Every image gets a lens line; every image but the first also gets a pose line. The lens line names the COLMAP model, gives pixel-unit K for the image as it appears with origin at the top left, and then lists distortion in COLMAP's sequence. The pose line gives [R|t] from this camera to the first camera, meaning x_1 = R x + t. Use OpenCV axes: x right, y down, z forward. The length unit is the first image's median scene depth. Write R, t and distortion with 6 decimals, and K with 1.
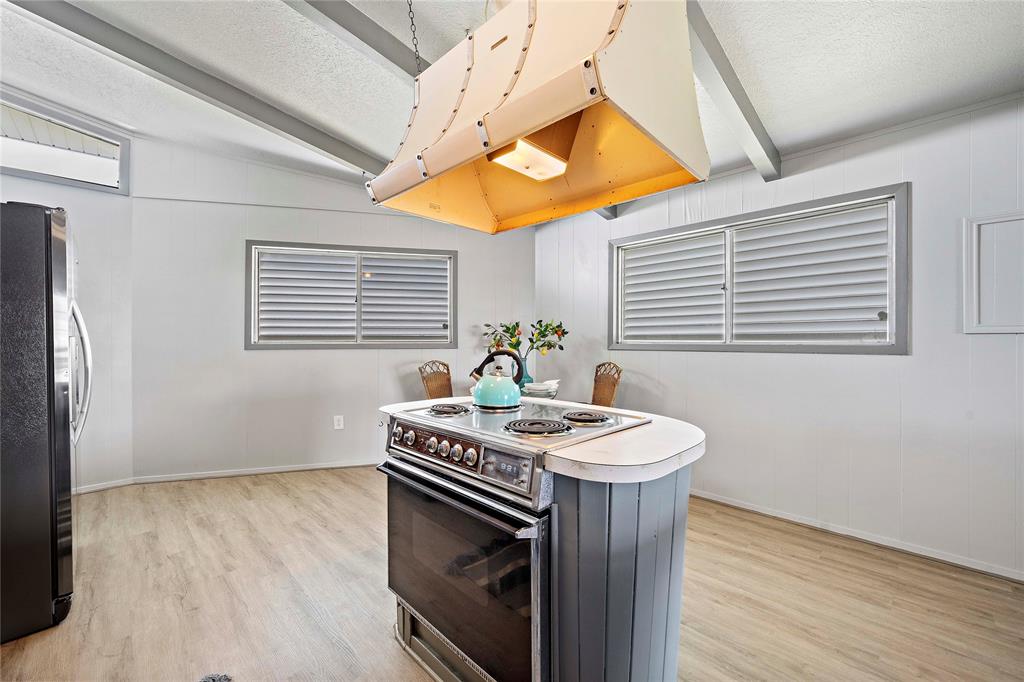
lens RADIAL K [[407.7, 0, 515.4], [0, 407.7, 341.5], [0, 0, 1]] dist [-0.001909, -0.000335]
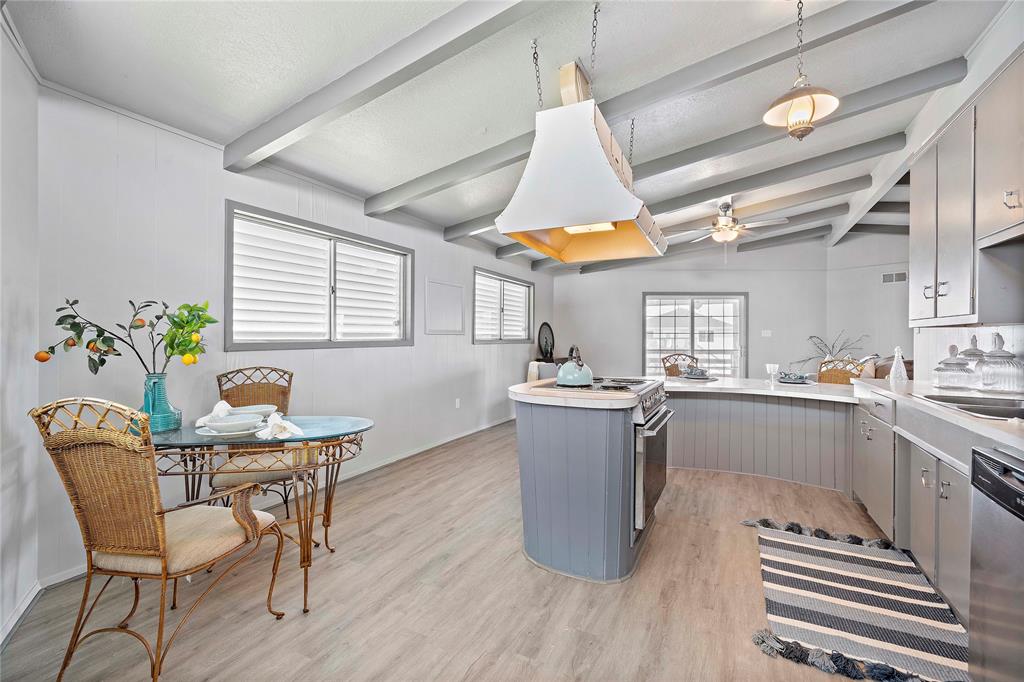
lens RADIAL K [[437.1, 0, 505.6], [0, 437.1, 339.9], [0, 0, 1]] dist [-0.000262, -0.000030]
pose [[-0.296460, -0.002155, 0.955043, -0.942522], [-0.001112, 0.999998, 0.001912, 0.009902], [-0.955045, -0.000495, -0.296461, 1.145143]]
